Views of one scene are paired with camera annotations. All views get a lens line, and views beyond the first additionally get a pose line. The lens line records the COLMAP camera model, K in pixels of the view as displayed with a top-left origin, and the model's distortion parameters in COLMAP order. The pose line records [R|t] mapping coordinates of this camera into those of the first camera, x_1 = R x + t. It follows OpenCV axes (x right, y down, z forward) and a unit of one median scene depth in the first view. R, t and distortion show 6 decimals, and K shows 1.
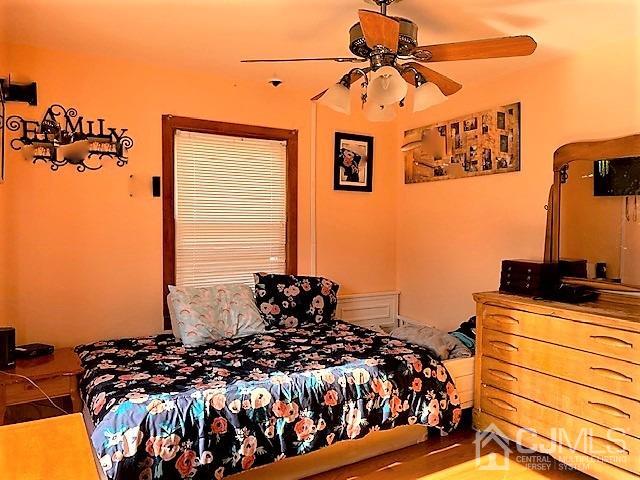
lens RADIAL K [[490.2, 0, 317.3], [0, 490.2, 236.2], [0, 0, 1]] dist [0.078669, -0.118573]
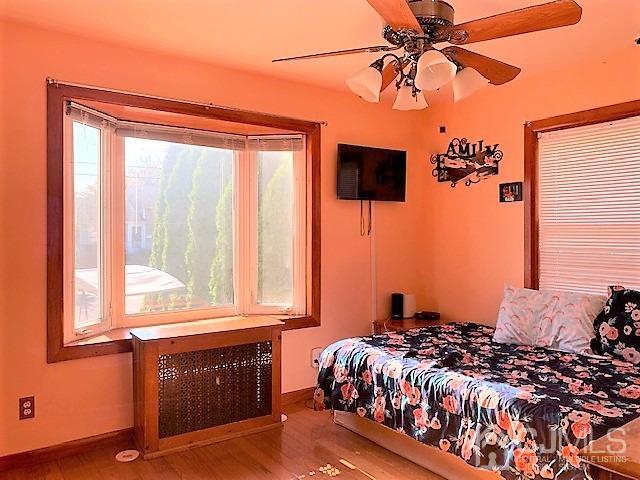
lens RADIAL K [[490.2, 0, 317.3], [0, 490.2, 236.2], [0, 0, 1]] dist [0.078669, -0.118573]
pose [[0.080213, -0.000506, -0.996778, 0.939947], [-0.035158, 0.999376, -0.003336, 0.019426], [0.996158, 0.035313, 0.080145, 0.652260]]
